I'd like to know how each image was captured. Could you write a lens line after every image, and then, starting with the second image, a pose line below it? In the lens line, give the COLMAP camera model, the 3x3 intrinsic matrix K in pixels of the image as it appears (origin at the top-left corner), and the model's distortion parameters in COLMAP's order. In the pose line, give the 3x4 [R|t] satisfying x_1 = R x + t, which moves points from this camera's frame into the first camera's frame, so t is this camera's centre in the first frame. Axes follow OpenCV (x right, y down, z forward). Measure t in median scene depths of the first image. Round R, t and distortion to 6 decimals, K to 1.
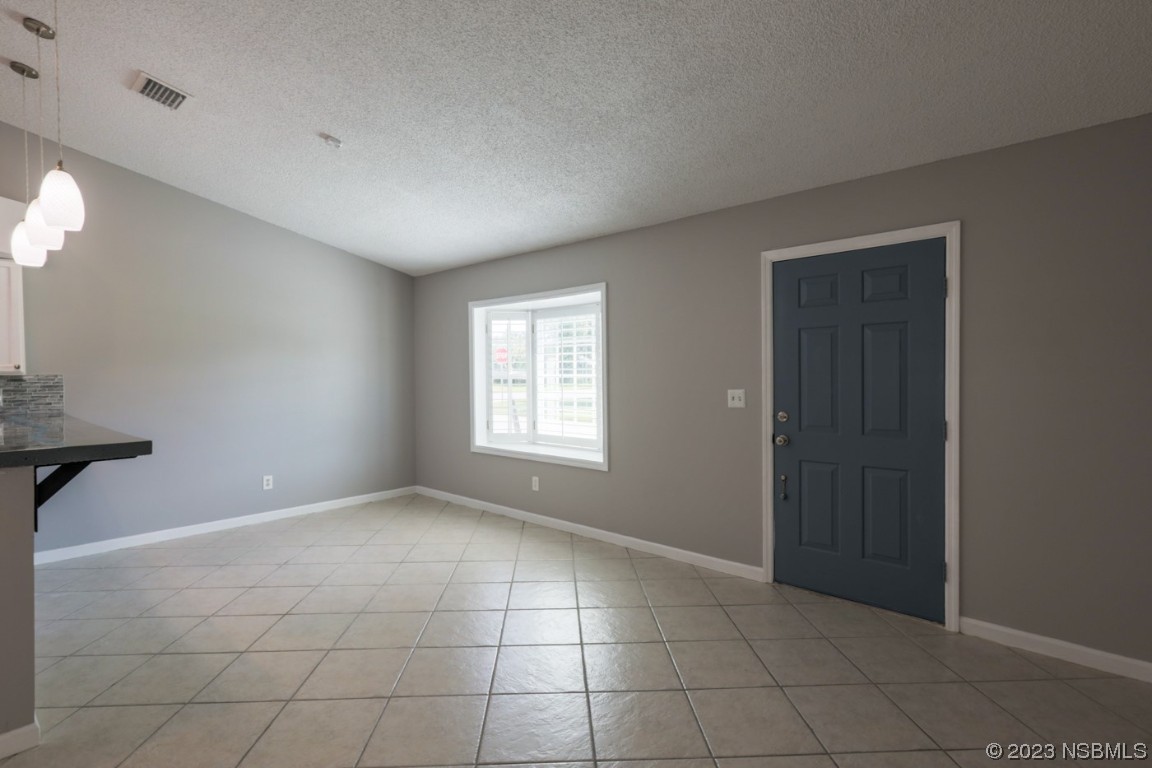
lens RADIAL K [[551.8, 0, 576.2], [0, 551.8, 380.9], [0, 0, 1]] dist [-0.001426, 0.001065]
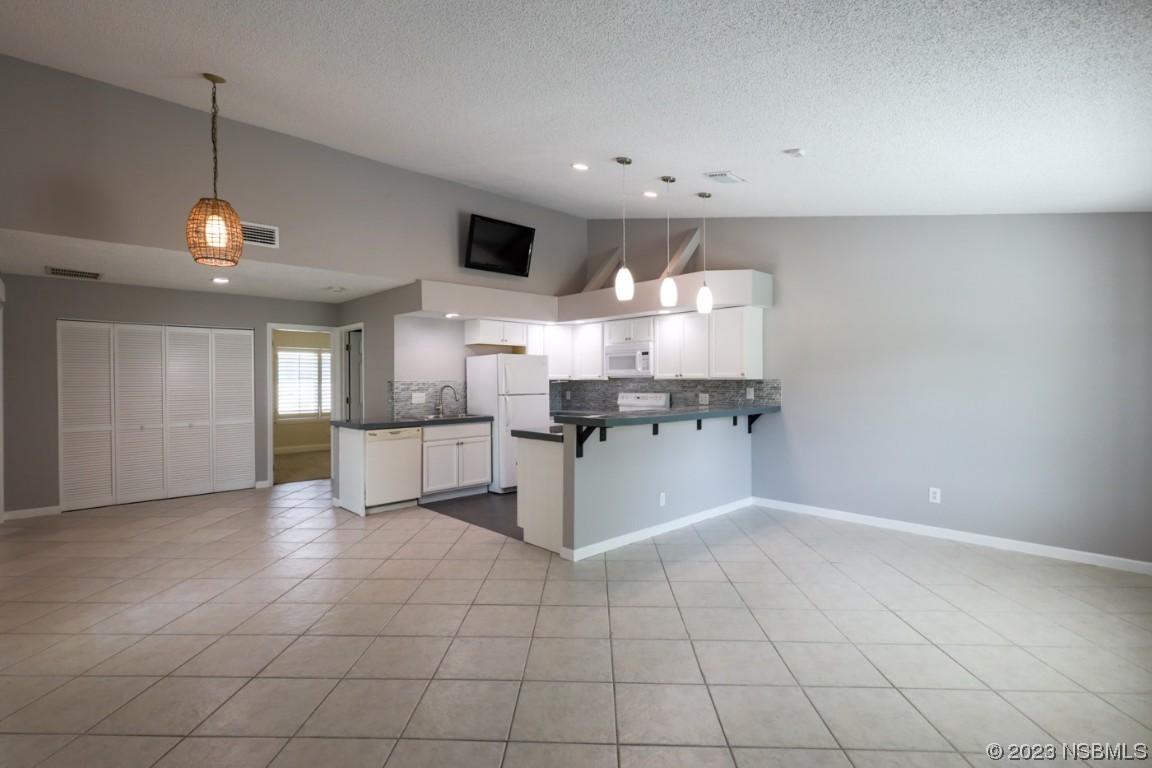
lens RADIAL K [[551.8, 0, 568.9], [0, 551.8, 384.1], [0, 0, 1]] dist [-0.001426, 0.001065]
pose [[-0.097787, 0.014261, -0.995105, 0.484567], [-0.010151, 0.999831, 0.015327, -0.013538], [0.995156, 0.011600, -0.097626, 0.537843]]
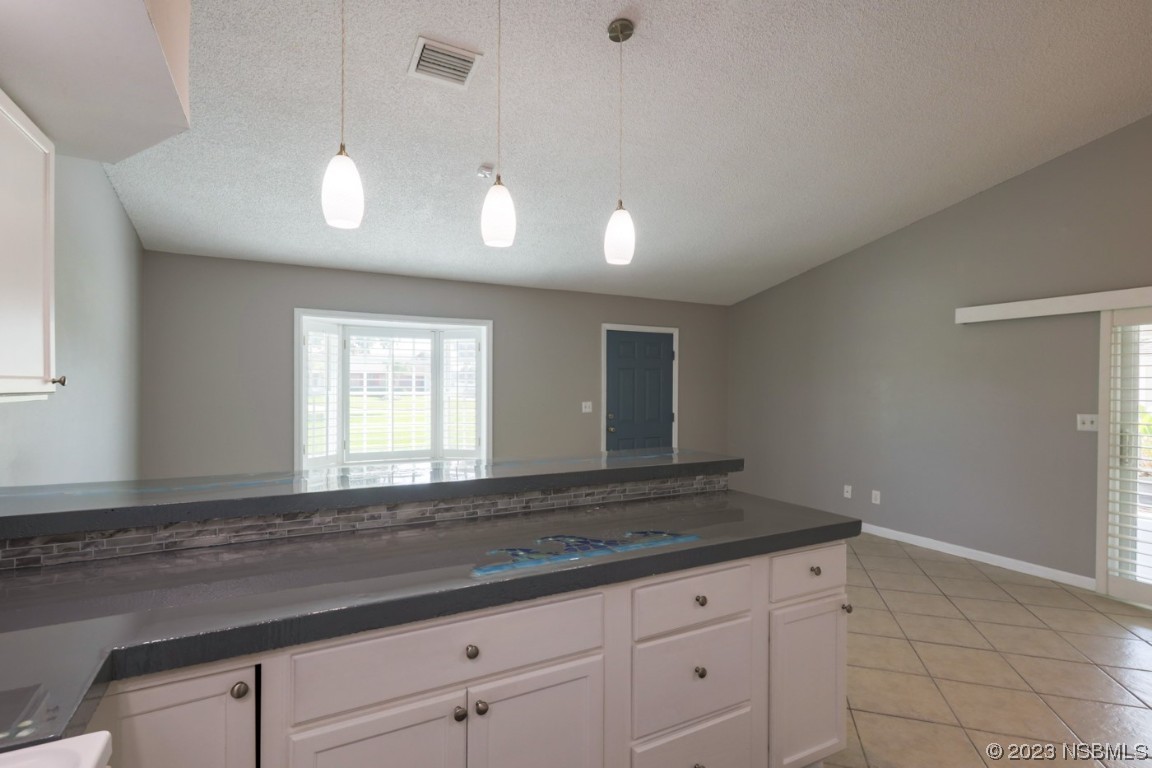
lens RADIAL K [[551.8, 0, 580.1], [0, 551.8, 387.6], [0, 0, 1]] dist [-0.001426, 0.001065]
pose [[0.352601, 0.005581, 0.935757, -1.068901], [0.005391, 0.999954, -0.007995, -0.012362], [-0.935758, 0.007863, 0.352555, 0.361206]]
